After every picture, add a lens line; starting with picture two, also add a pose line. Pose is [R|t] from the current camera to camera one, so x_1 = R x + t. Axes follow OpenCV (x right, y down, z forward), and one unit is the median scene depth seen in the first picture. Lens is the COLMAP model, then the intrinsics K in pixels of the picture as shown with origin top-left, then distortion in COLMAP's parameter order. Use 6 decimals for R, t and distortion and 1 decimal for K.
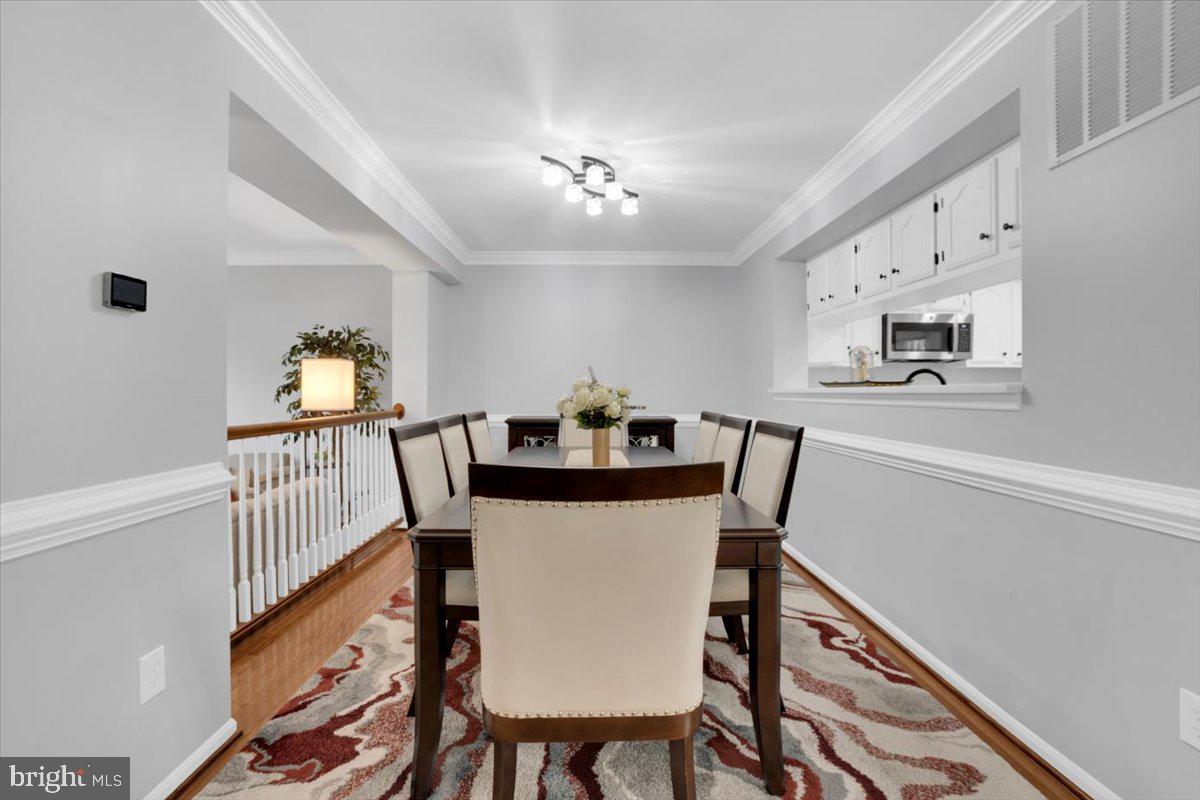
lens RADIAL K [[526.9, 0, 589.3], [0, 526.9, 399.9], [0, 0, 1]] dist [-0.035289, 0.005434]
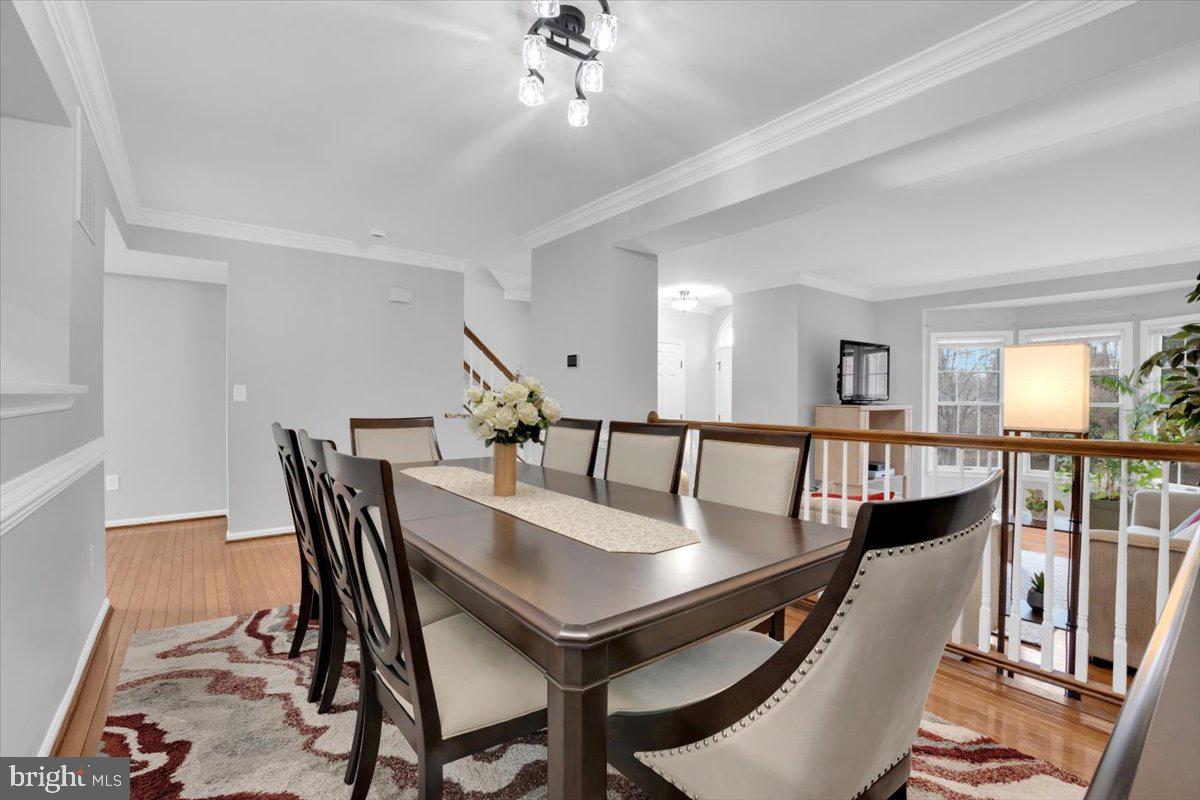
lens RADIAL K [[526.9, 0, 595.9], [0, 526.9, 397.9], [0, 0, 1]] dist [-0.035289, 0.005434]
pose [[-0.788164, -0.000045, -0.615465, 0.429226], [-0.009373, 0.999885, 0.011930, -0.021364], [0.615394, 0.015172, -0.788074, 1.840962]]
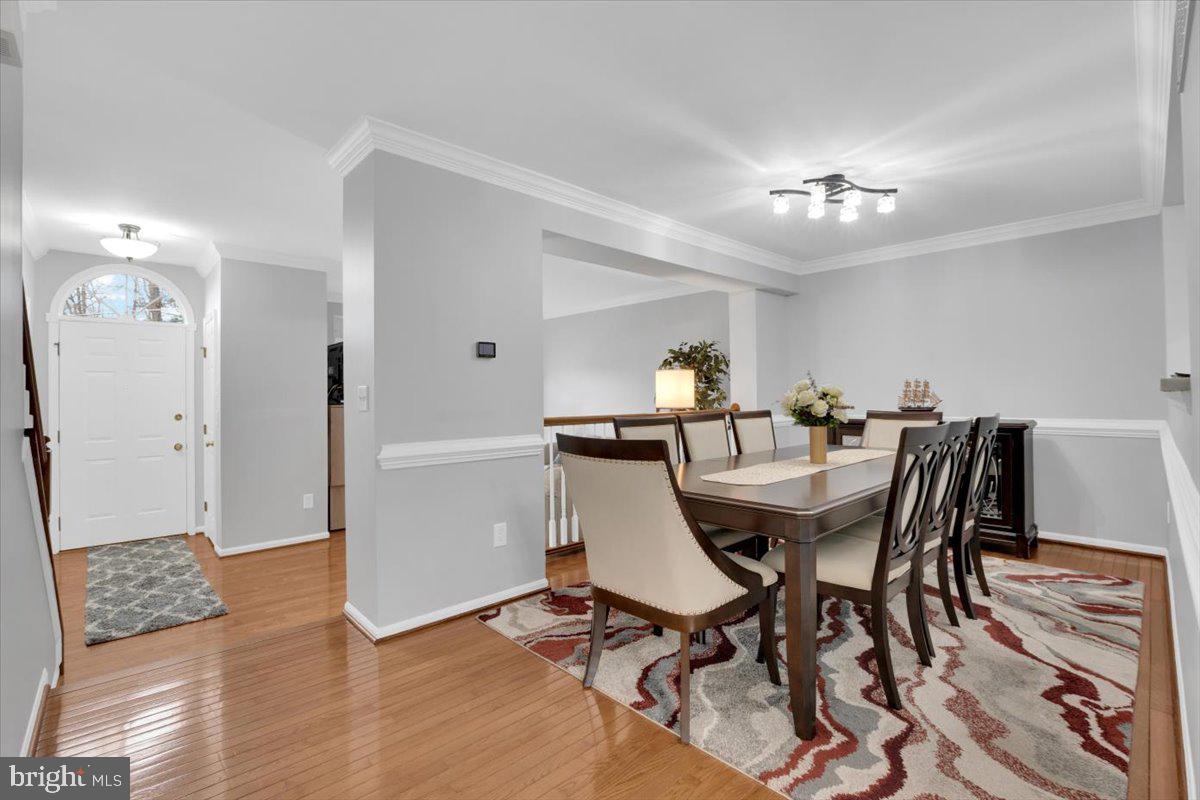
lens RADIAL K [[526.9, 0, 593.9], [0, 526.9, 396.0], [0, 0, 1]] dist [-0.035289, 0.005434]
pose [[0.677843, -0.005802, -0.735183, 0.550053], [-0.000608, 0.999964, -0.008451, 0.001340], [0.735206, 0.006175, 0.677816, -0.086248]]
